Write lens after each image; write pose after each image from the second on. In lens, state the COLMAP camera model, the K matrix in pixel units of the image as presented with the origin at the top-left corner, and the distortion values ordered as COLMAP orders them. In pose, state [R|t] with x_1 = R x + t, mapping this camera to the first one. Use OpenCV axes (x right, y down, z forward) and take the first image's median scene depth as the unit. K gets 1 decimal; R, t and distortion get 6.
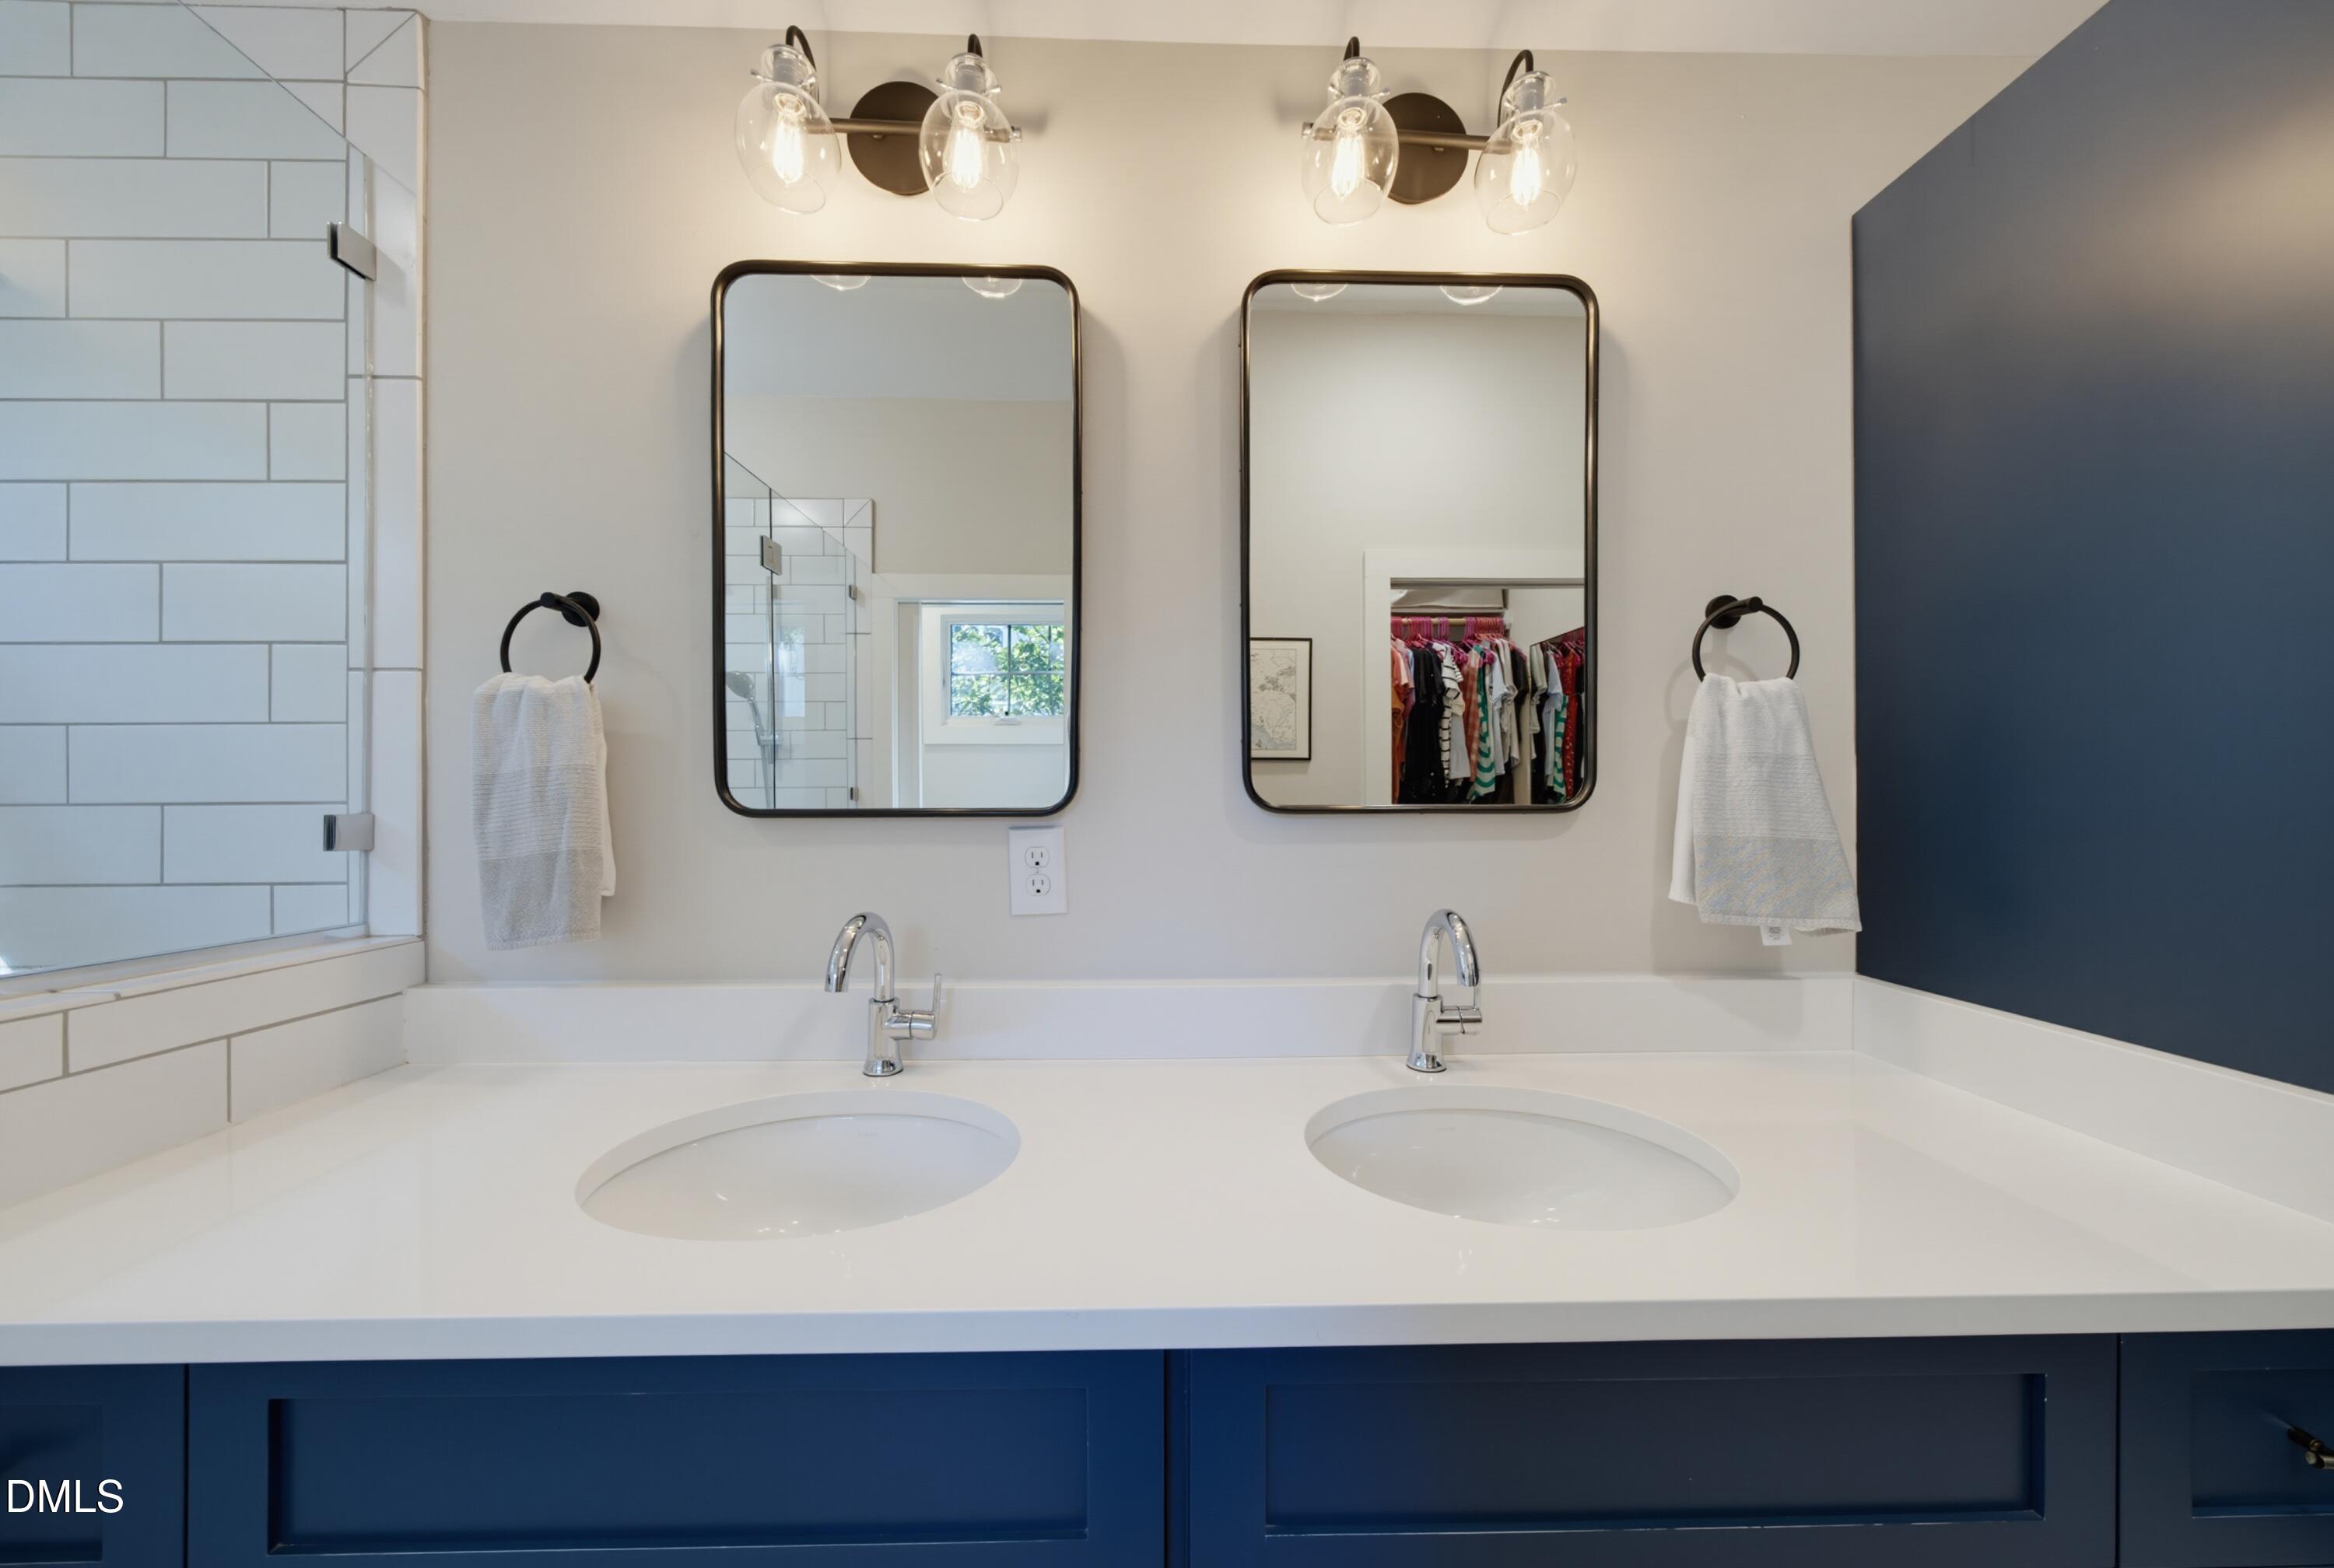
lens RADIAL K [[838.1, 0, 1168.5], [0, 838.1, 790.7], [0, 0, 1]] dist [0.000589, 0.000070]
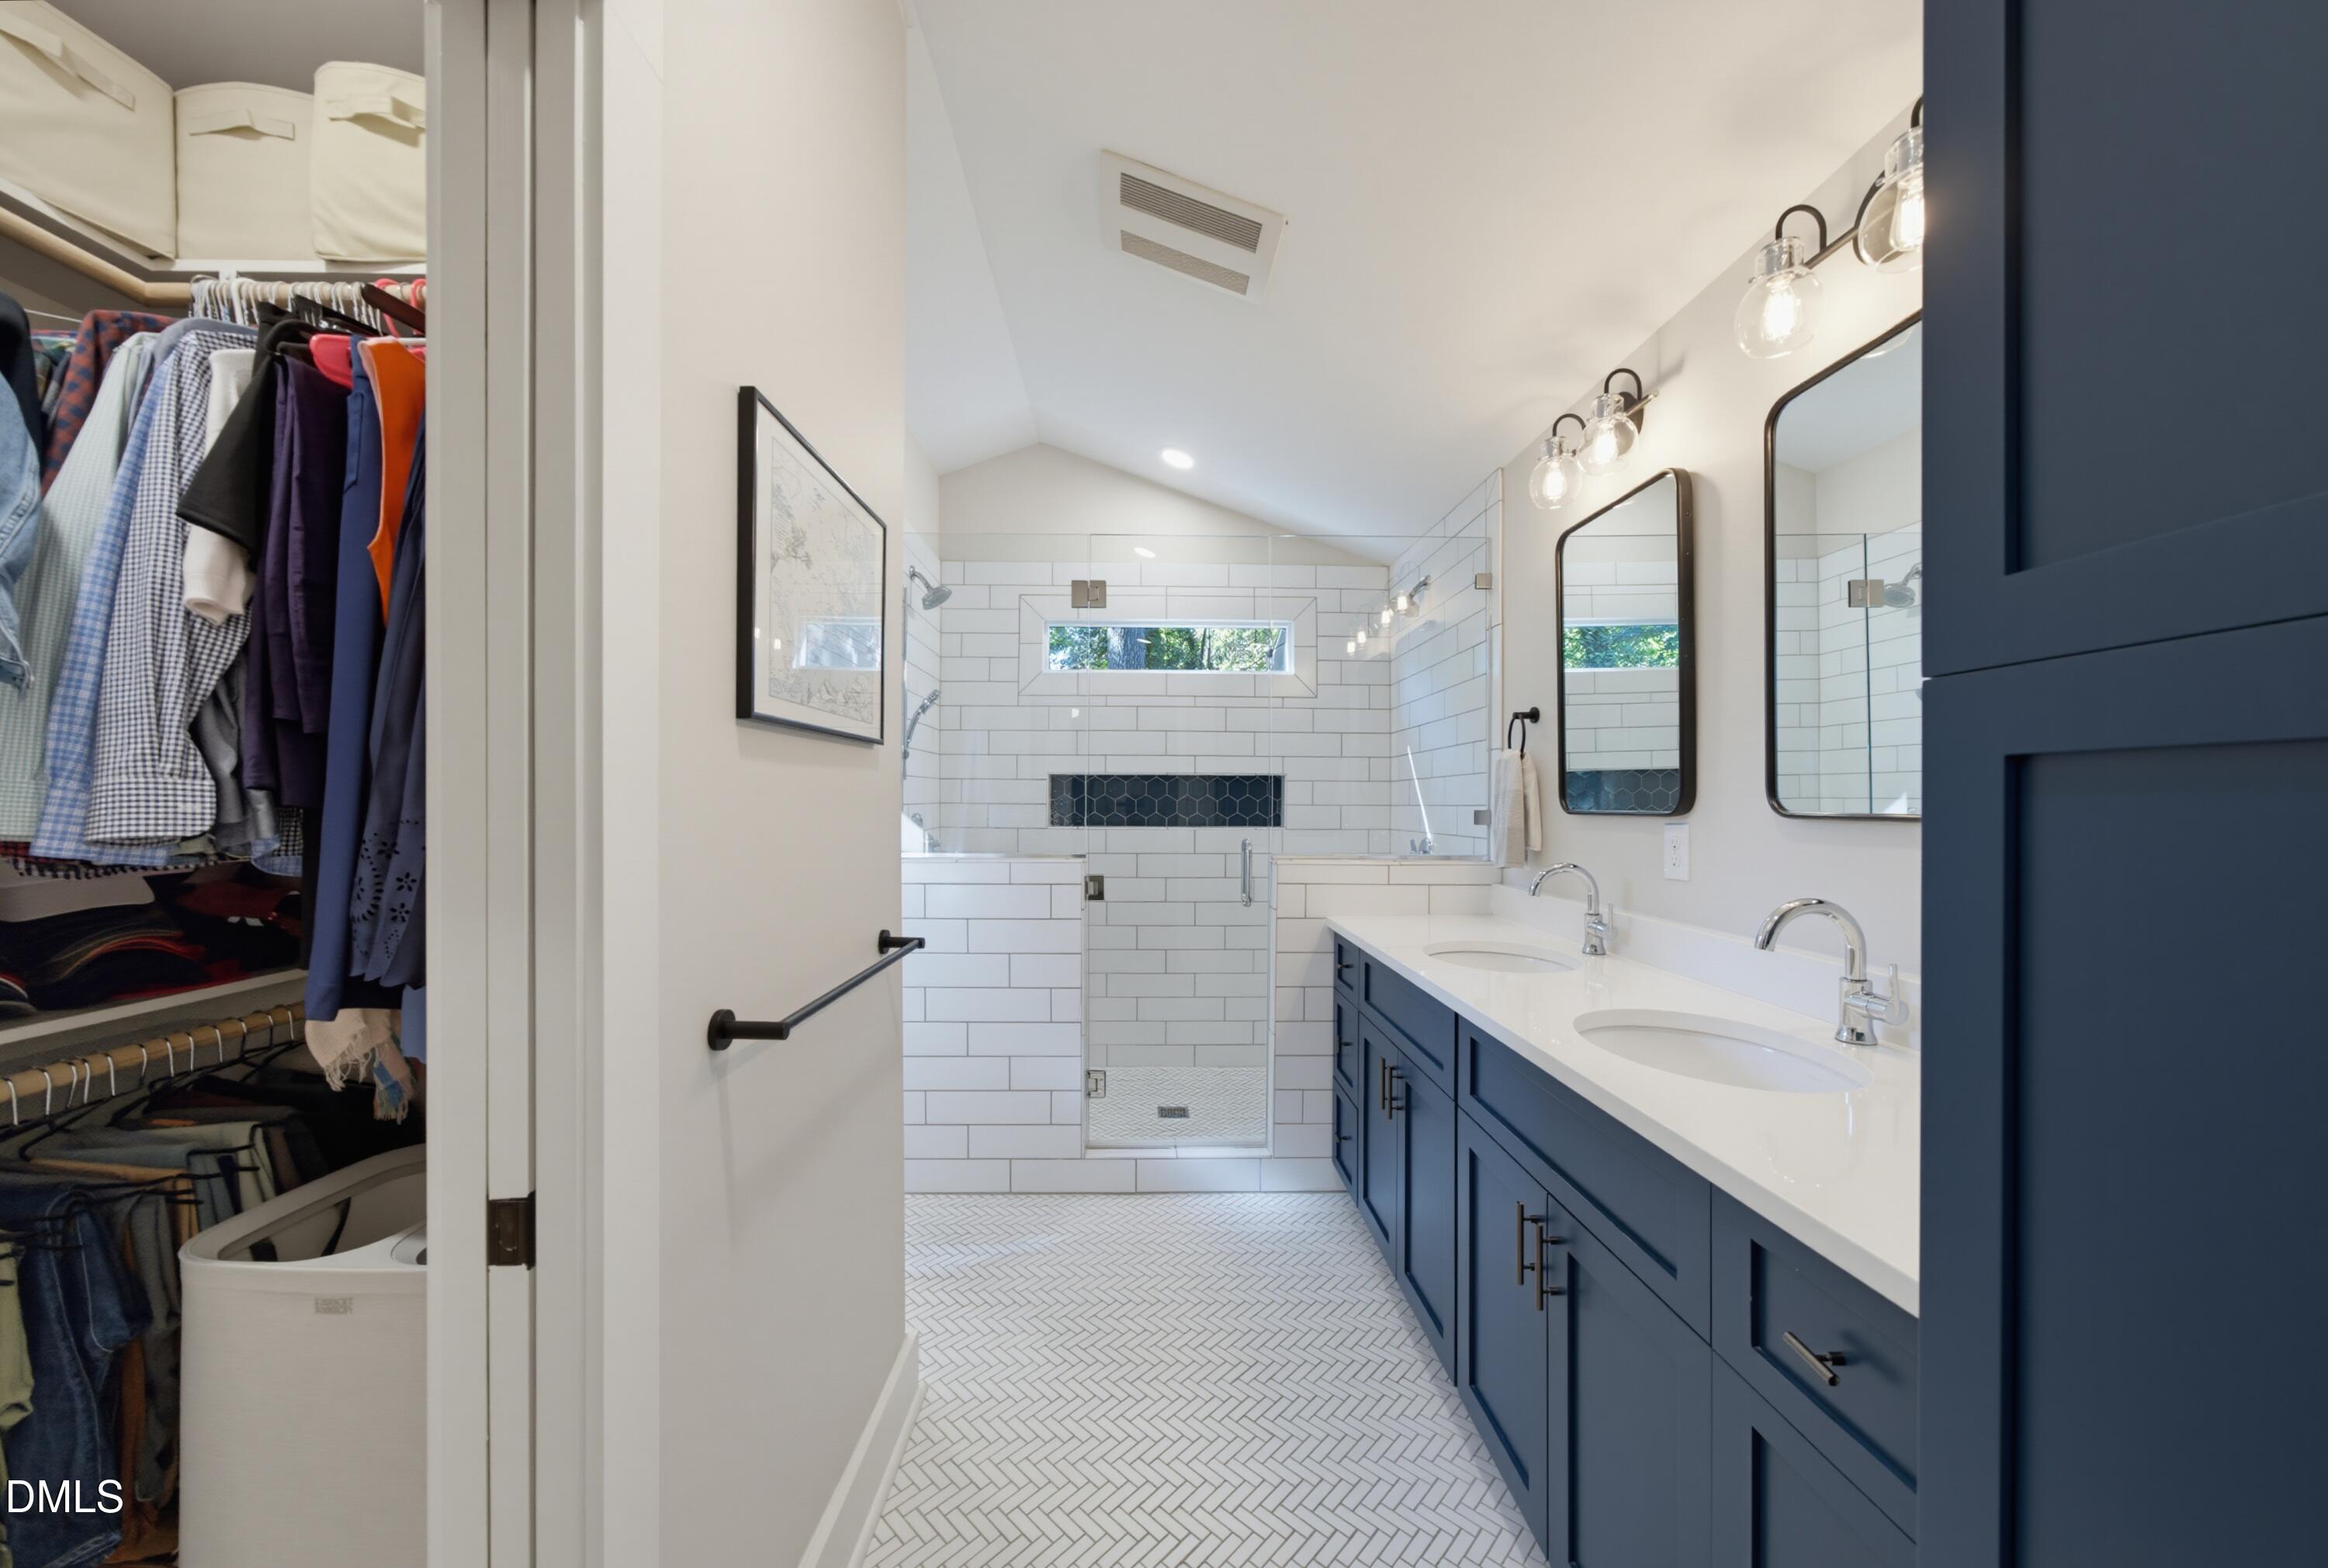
lens RADIAL K [[807.3, 0, 1164.0], [0, 807.3, 784.0], [0, 0, 1]] dist [-0.000263, -0.000011]
pose [[0.004566, -0.023309, -0.999718, 1.310680], [-0.000462, 0.999728, -0.023311, 0.006278], [0.999989, 0.000568, 0.004554, 0.045293]]
